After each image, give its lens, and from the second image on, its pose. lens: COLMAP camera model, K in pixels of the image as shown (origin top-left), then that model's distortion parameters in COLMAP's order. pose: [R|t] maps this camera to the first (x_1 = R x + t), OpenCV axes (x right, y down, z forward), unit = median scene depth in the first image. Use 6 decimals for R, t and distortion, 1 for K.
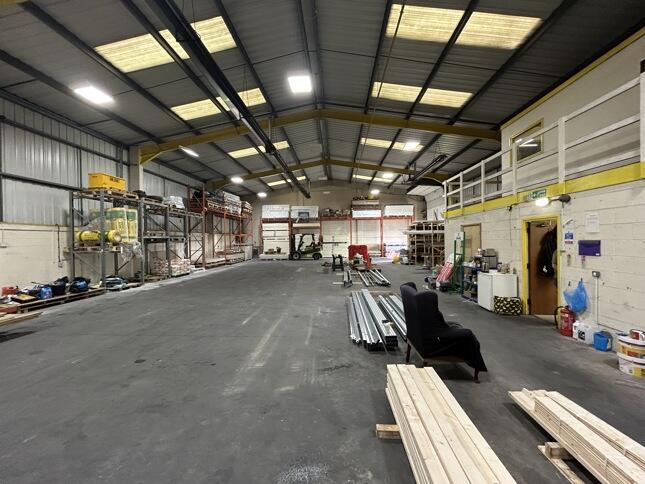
lens RADIAL K [[257.9, 0, 320.5], [0, 257.9, 241.2], [0, 0, 1]] dist [0.001196, -0.000048]
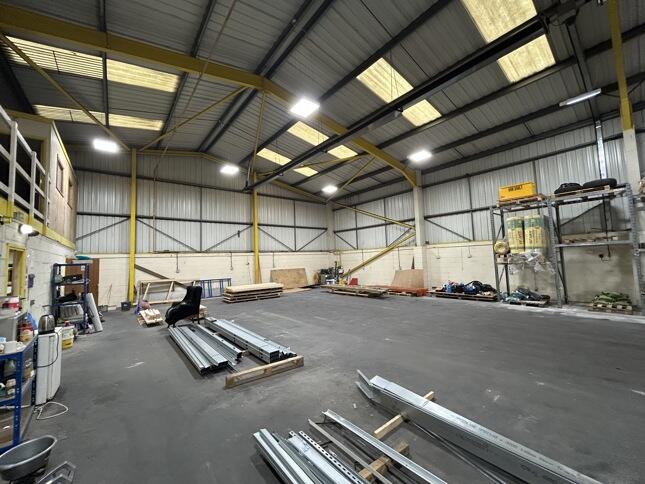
lens RADIAL K [[257.9, 0, 323.4], [0, 257.9, 241.6], [0, 0, 1]] dist [0.001196, -0.000048]
pose [[-0.725389, -0.009279, -0.688276, 0.392351], [0.040601, 0.997591, -0.056239, -0.015072], [0.687140, -0.068740, -0.723265, 1.215557]]
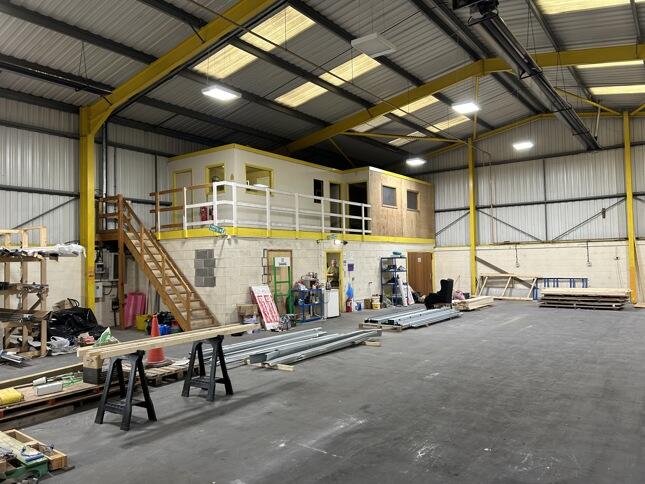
lens RADIAL K [[483.7, 0, 323.6], [0, 483.7, 242.2], [0, 0, 1]] dist [-0.004949, -0.001738]
pose [[-0.831693, 0.050611, 0.552925, -0.455973], [0.032901, 0.998579, -0.041913, -0.009463], [-0.554261, -0.016667, -0.832176, 1.985570]]
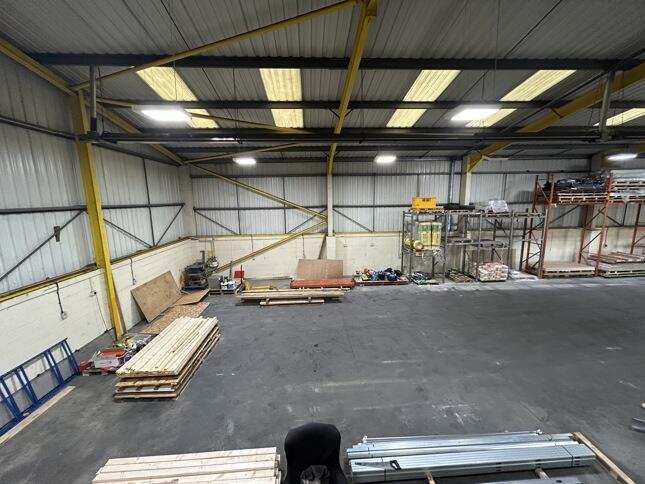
lens RADIAL K [[257.9, 0, 321.6], [0, 257.9, 243.6], [0, 0, 1]] dist [0.001196, -0.000048]
pose [[0.122387, 0.178055, -0.976380, 0.441202], [0.008146, 0.983562, 0.180386, -0.265841], [0.992449, -0.030031, 0.118925, 0.328657]]
